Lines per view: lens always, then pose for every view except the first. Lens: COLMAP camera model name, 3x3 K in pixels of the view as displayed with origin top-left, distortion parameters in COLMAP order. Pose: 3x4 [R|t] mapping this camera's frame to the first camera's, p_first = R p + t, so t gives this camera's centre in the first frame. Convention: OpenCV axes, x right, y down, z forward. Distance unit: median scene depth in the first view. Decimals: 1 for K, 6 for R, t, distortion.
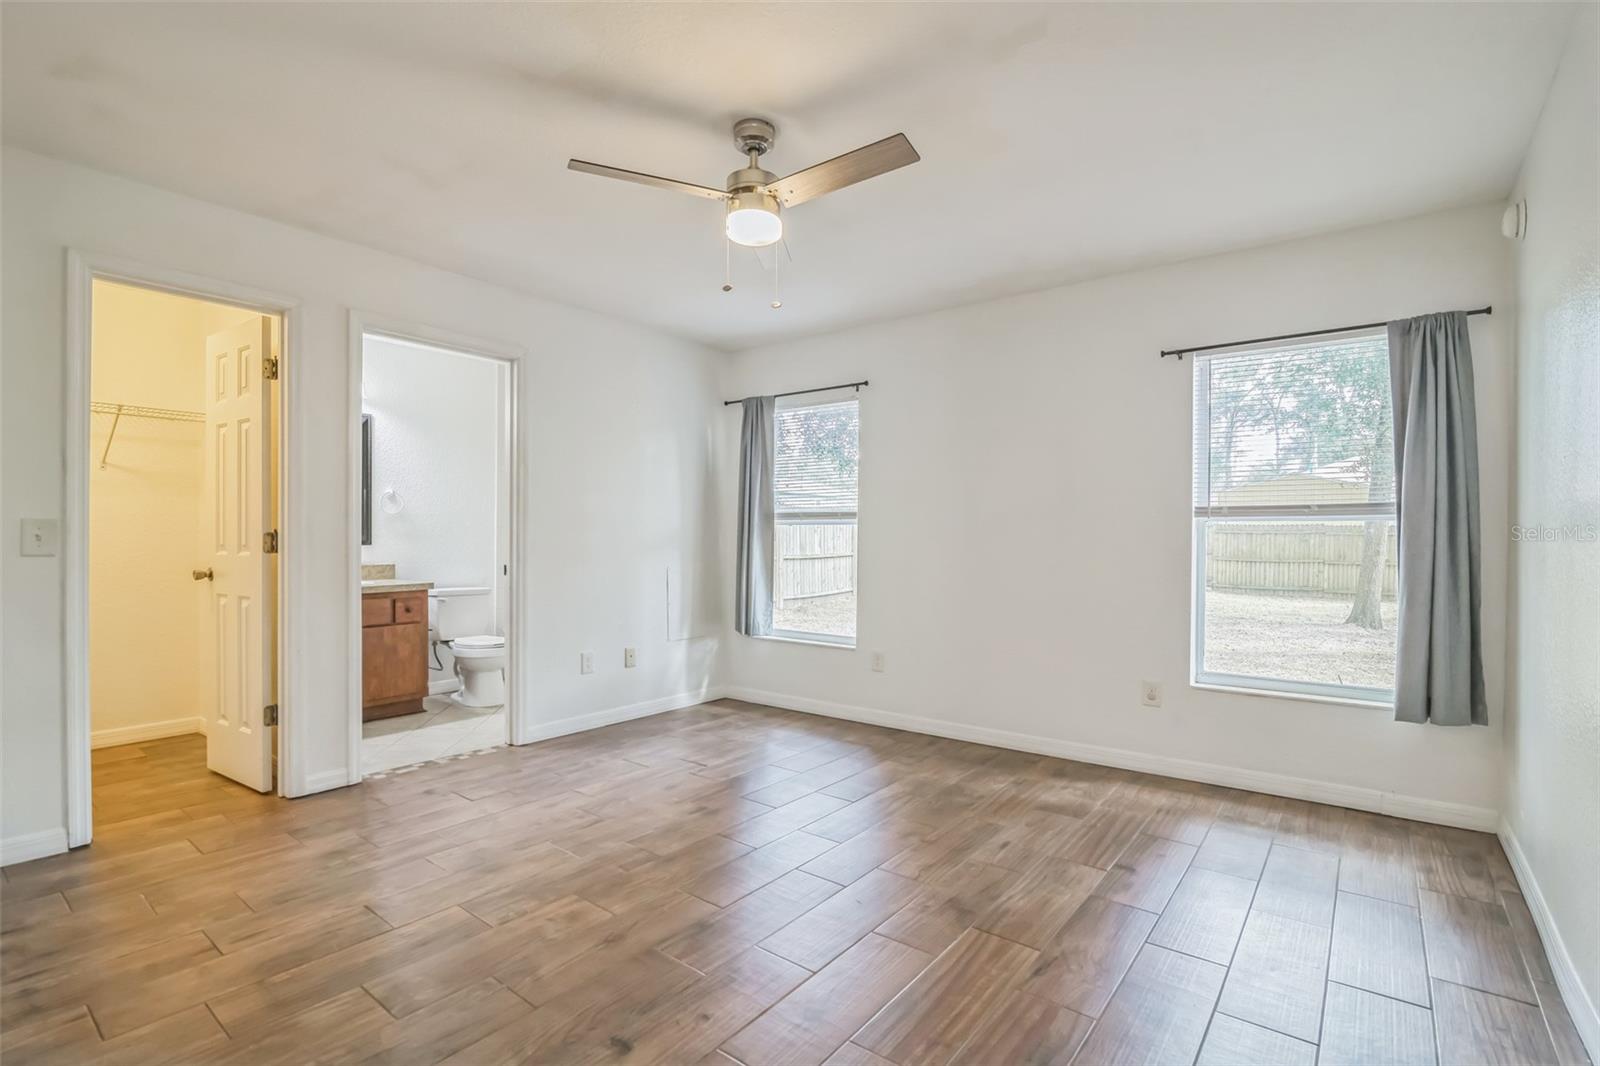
lens RADIAL K [[744.1, 0, 798.7], [0, 744.1, 536.4], [0, 0, 1]] dist [-0.002027, -0.000149]
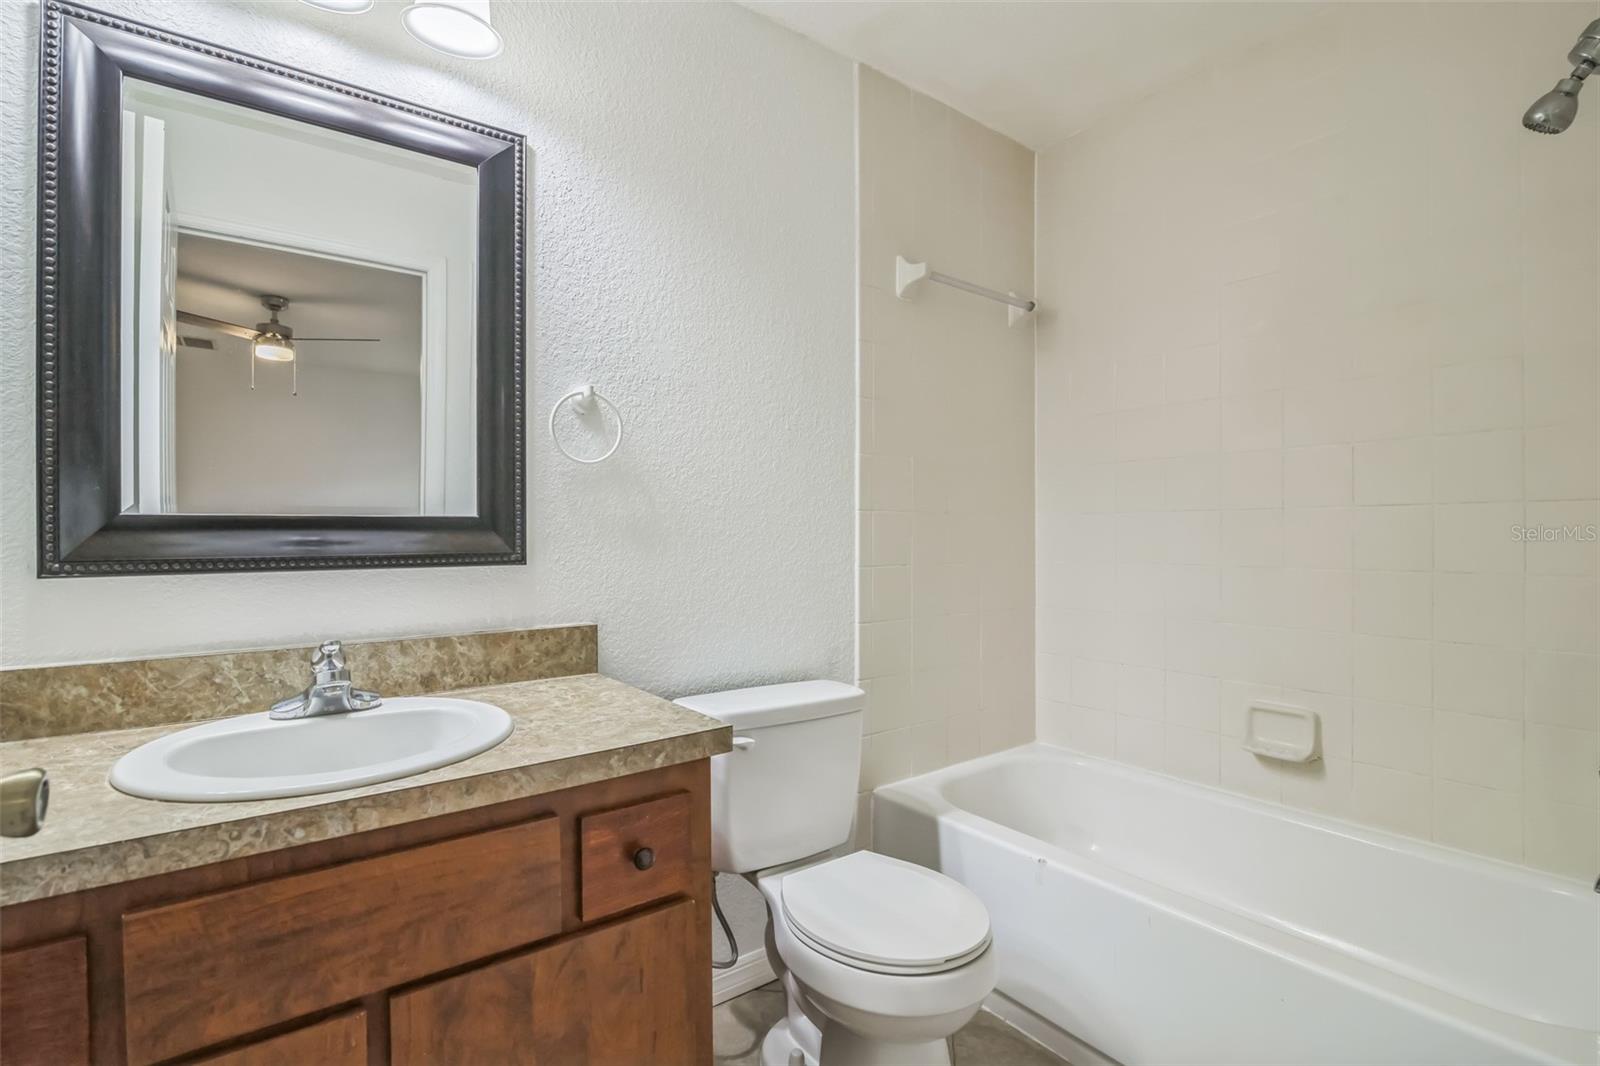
lens RADIAL K [[744.1, 0, 789.5], [0, 744.1, 536.2], [0, 0, 1]] dist [-0.002027, -0.000149]
pose [[0.958296, -0.003723, -0.285753, -0.413040], [0.004210, 0.999991, 0.001093, 0.000142], [0.285746, -0.002251, 0.958303, 0.792656]]
